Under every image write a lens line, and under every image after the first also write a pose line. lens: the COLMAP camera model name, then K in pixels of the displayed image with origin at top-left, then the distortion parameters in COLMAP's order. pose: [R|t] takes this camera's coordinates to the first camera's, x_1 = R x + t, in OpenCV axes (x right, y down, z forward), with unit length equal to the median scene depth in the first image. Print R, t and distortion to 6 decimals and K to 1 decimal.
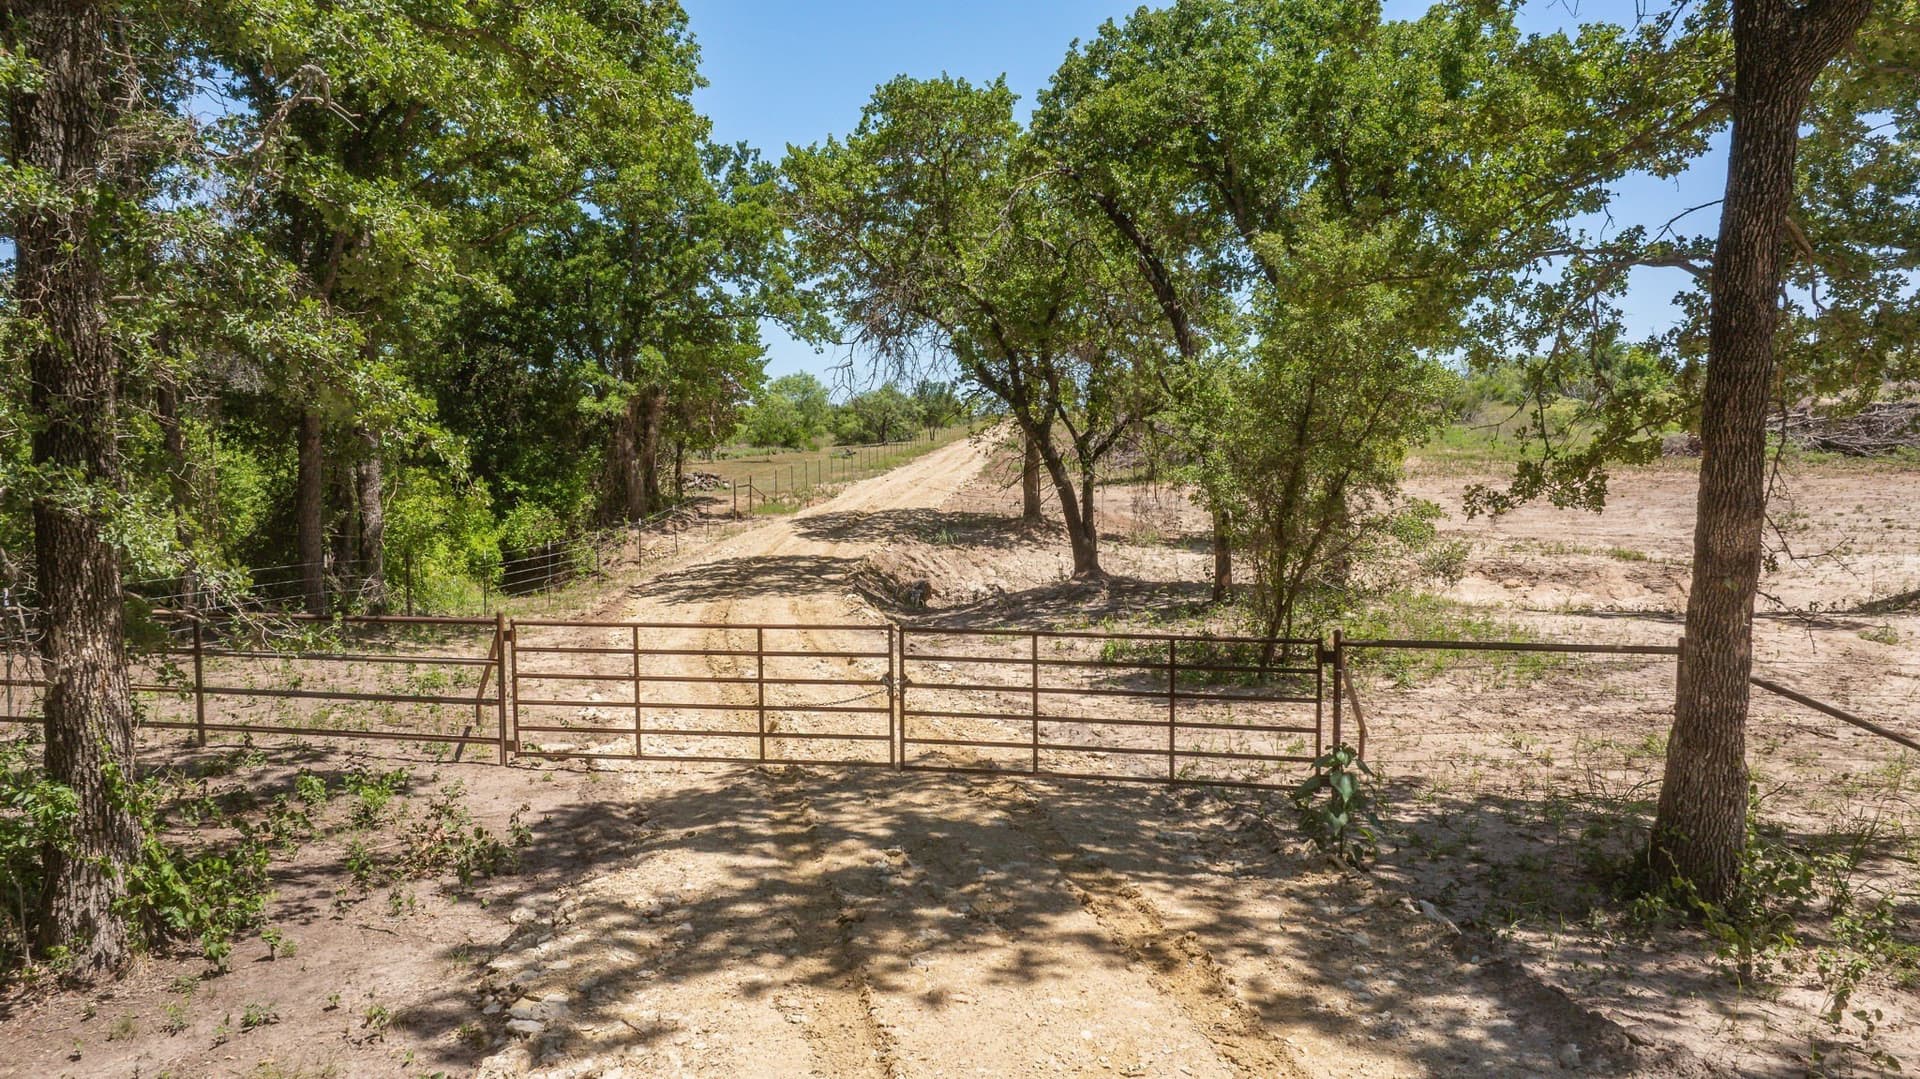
lens RADIAL K [[1364.3, 0, 960.0], [0, 1364.3, 539.5], [0, 0, 1]] dist [-0.003126, -0.006757]
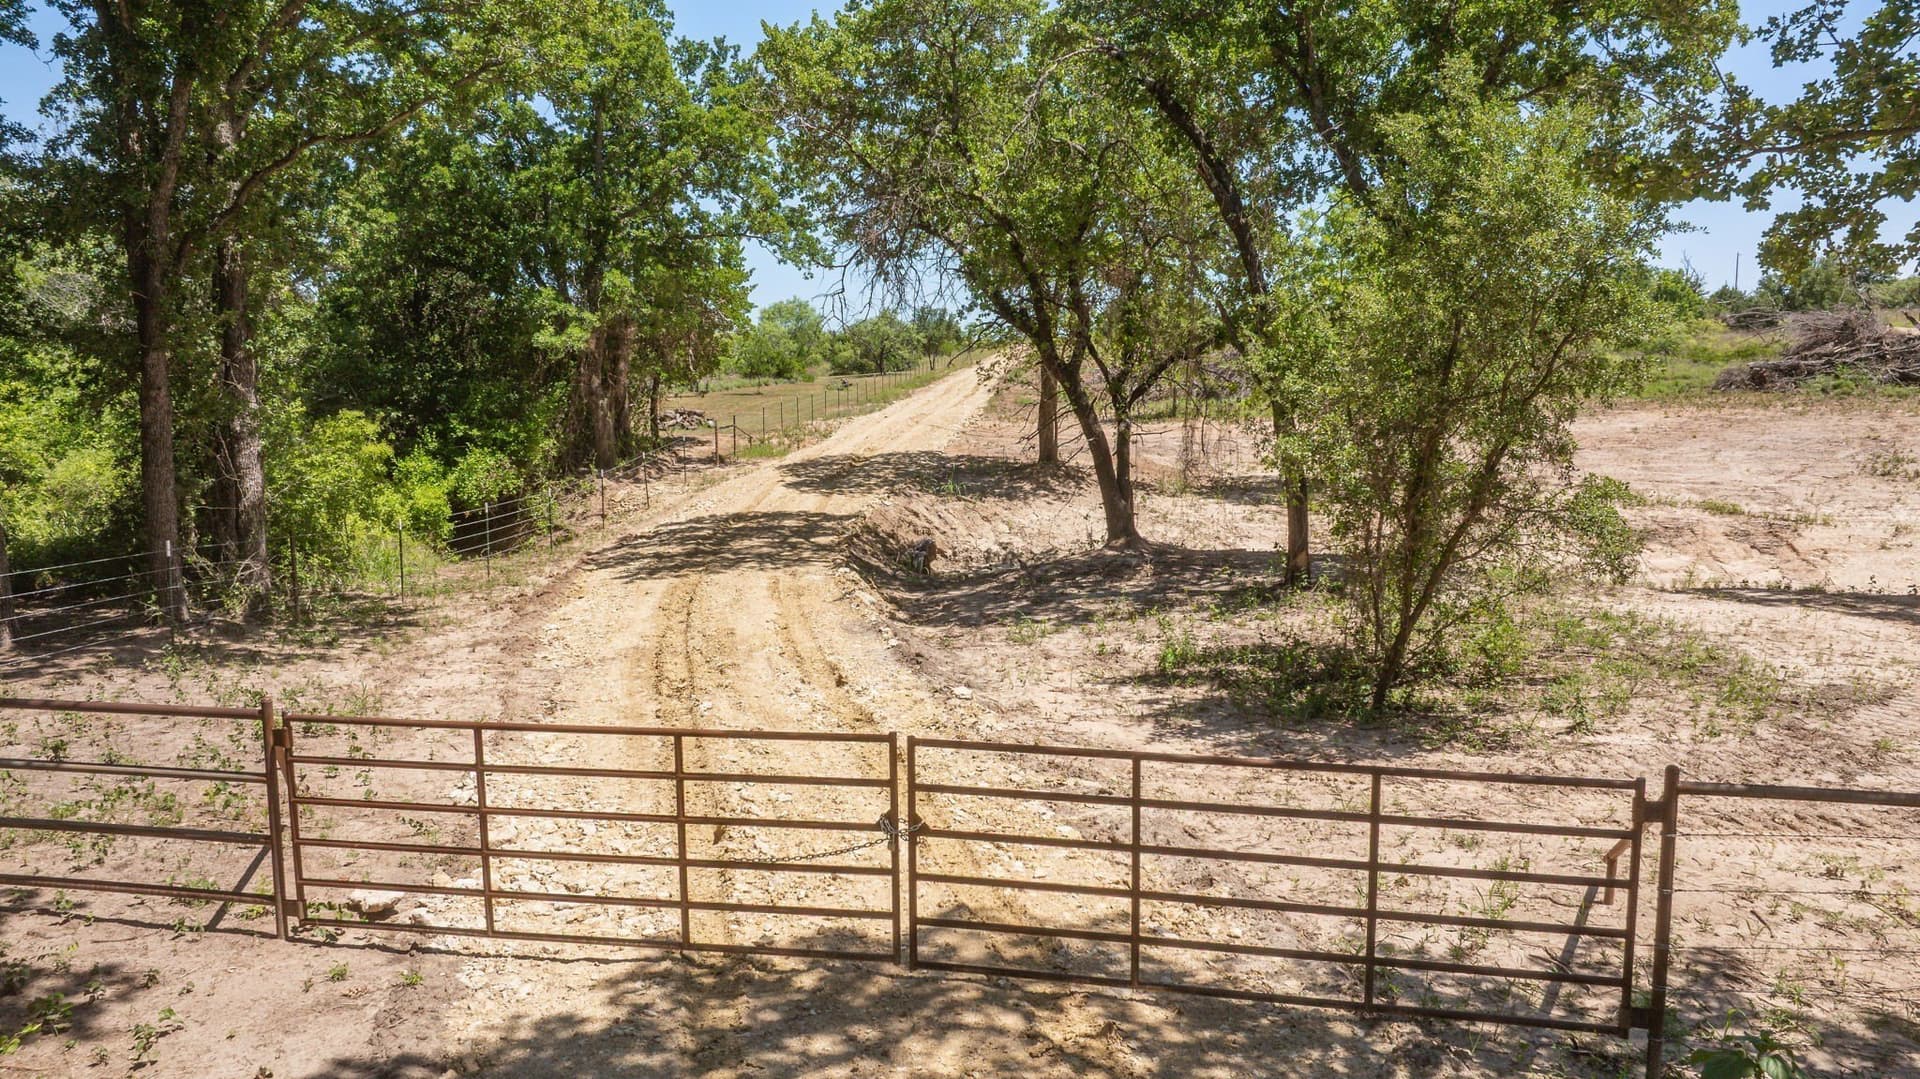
lens RADIAL K [[1362.5, 0, 960.0], [0, 1362.5, 539.5], [0, 0, 1]] dist [-0.007238, 0.000947]
pose [[0.999998, -0.001509, 0.000982, -0.006778], [0.001454, 0.998531, 0.054166, -0.017228], [-0.001062, -0.054164, 0.998531, 0.124099]]
